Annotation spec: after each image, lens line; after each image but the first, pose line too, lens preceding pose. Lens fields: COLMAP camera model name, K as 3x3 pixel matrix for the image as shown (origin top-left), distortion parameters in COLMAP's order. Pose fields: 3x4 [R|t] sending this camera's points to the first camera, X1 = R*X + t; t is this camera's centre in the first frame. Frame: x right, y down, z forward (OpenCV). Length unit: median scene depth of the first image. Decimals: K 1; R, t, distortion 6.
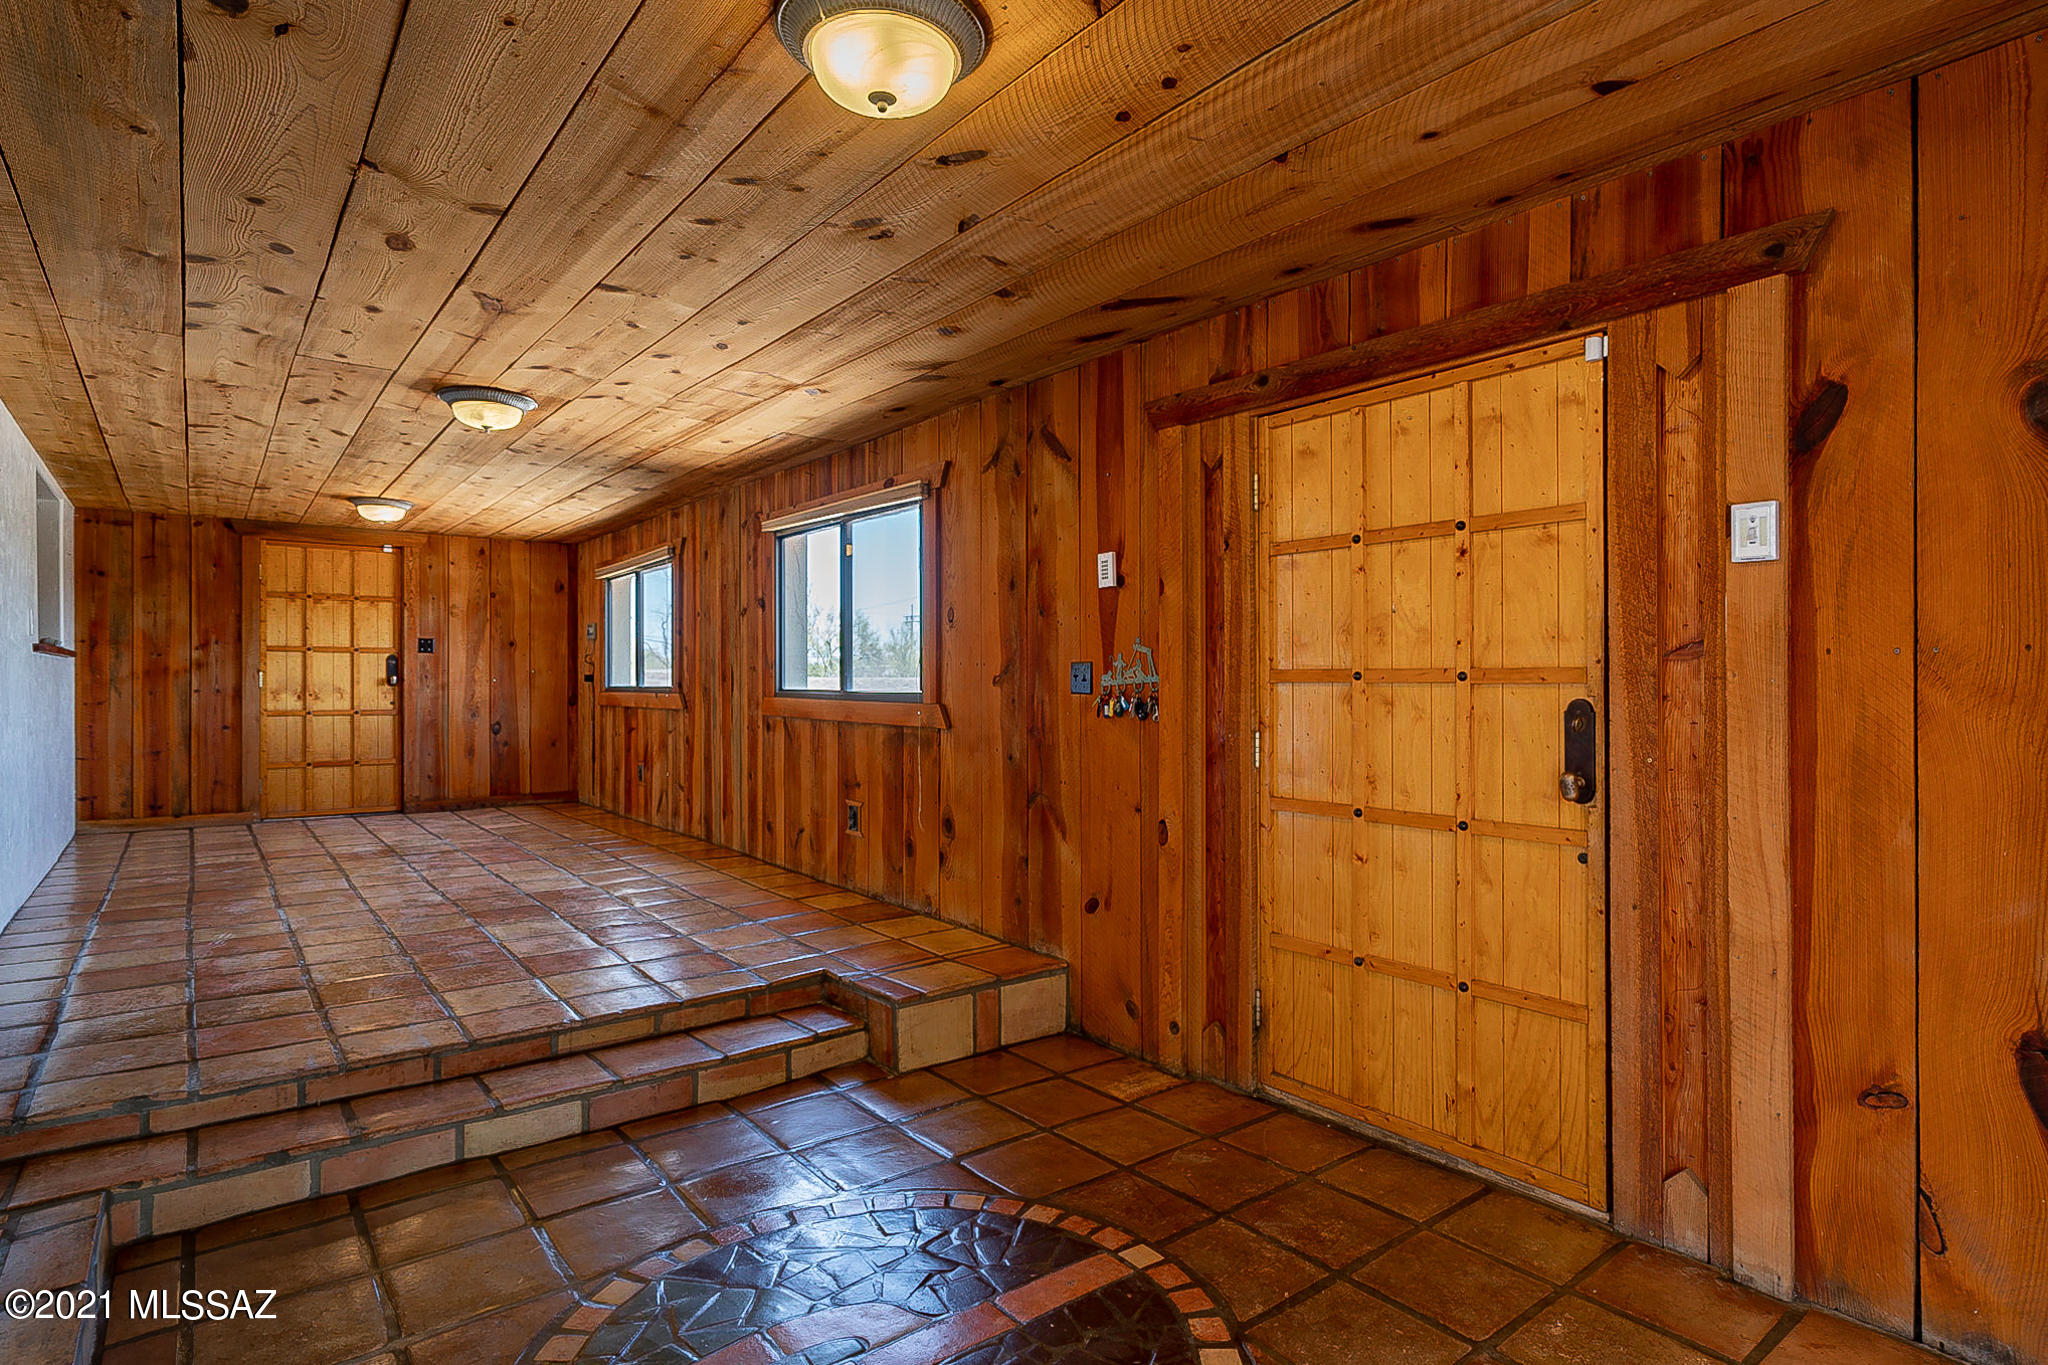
lens RADIAL K [[1075.0, 0, 1024.0], [0, 1075.0, 676.2], [0, 0, 1]] dist [0.000358, -0.000599]
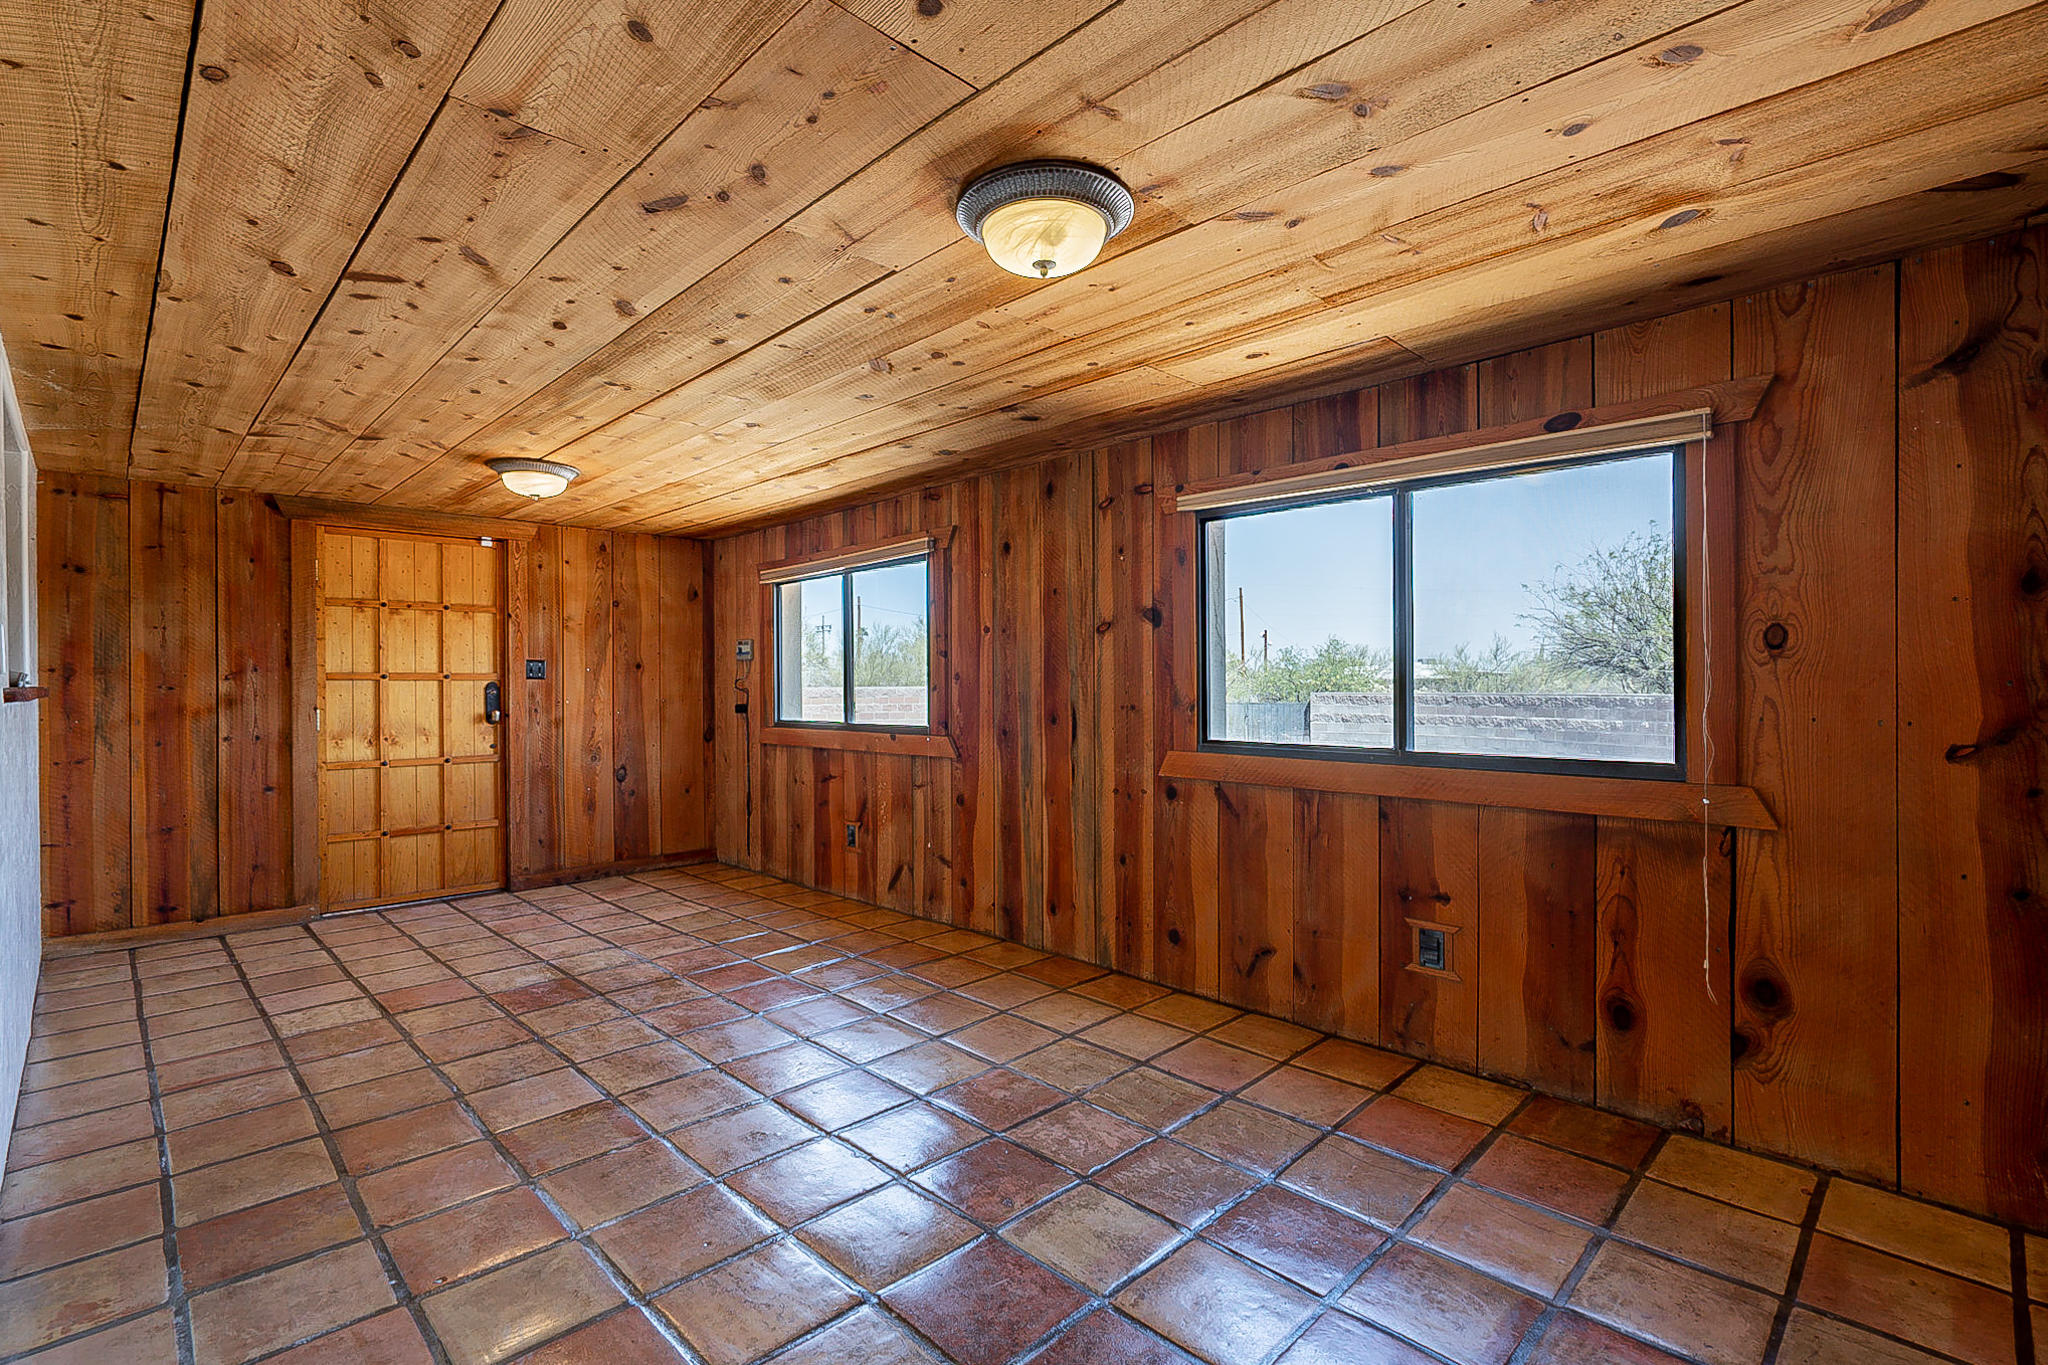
lens RADIAL K [[949.4, 0, 1024.3], [0, 949.4, 679.1], [0, 0, 1]] dist [-0.003203, 0.000736]
pose [[0.992806, -0.006620, 0.119553, -0.321238], [0.006602, 0.999978, 0.000547, -0.021734], [-0.119554, 0.000246, 0.992828, 0.318473]]
